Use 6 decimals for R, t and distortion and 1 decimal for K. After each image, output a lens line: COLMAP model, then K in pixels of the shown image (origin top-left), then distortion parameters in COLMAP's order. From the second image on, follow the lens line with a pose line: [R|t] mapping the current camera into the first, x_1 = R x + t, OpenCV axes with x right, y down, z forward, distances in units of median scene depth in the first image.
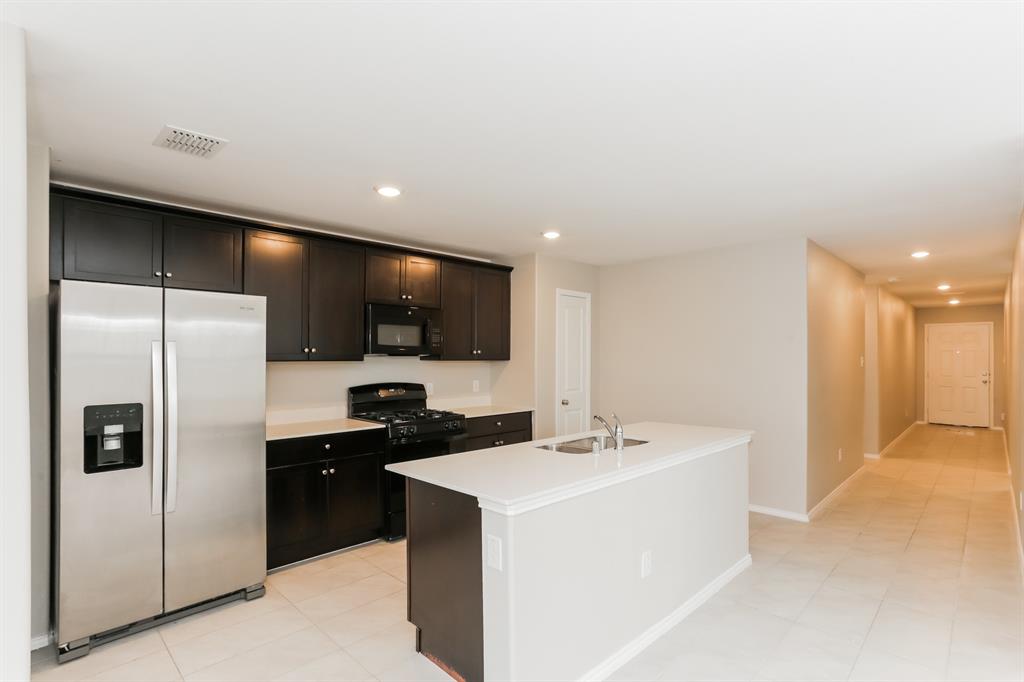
lens RADIAL K [[498.9, 0, 497.2], [0, 498.9, 355.9], [0, 0, 1]] dist [0.001117, 0.002455]
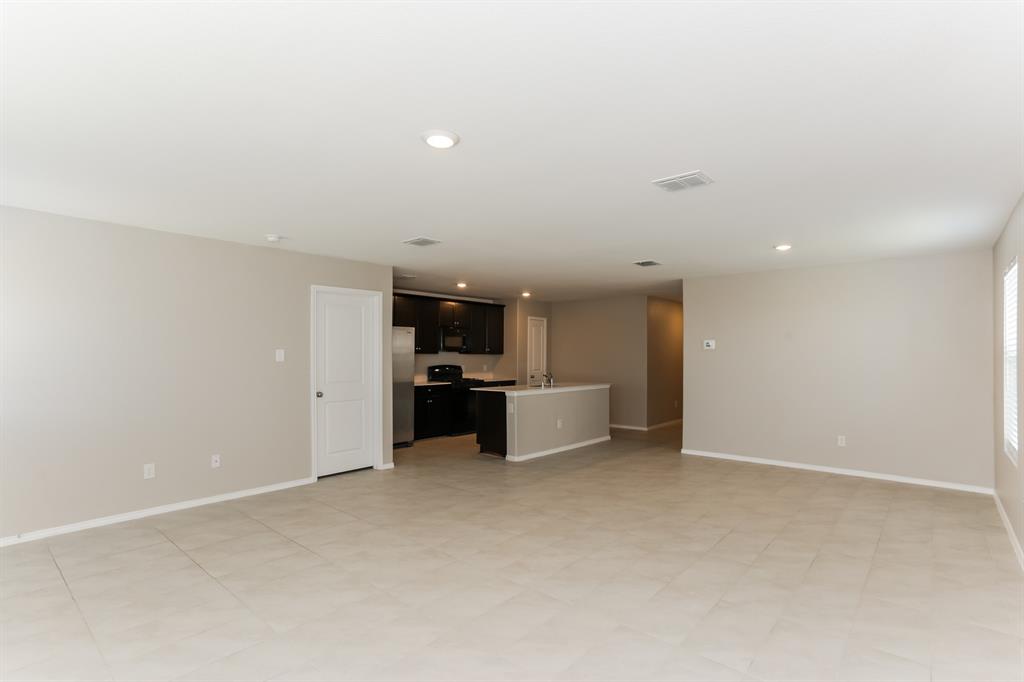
lens RADIAL K [[498.9, 0, 505.3], [0, 498.9, 358.5], [0, 0, 1]] dist [0.001117, 0.002455]
pose [[0.997140, 0.000101, 0.075574, -0.127733], [-0.000637, 0.999975, 0.007070, 0.014179], [-0.075572, -0.007098, 0.997115, -1.023601]]
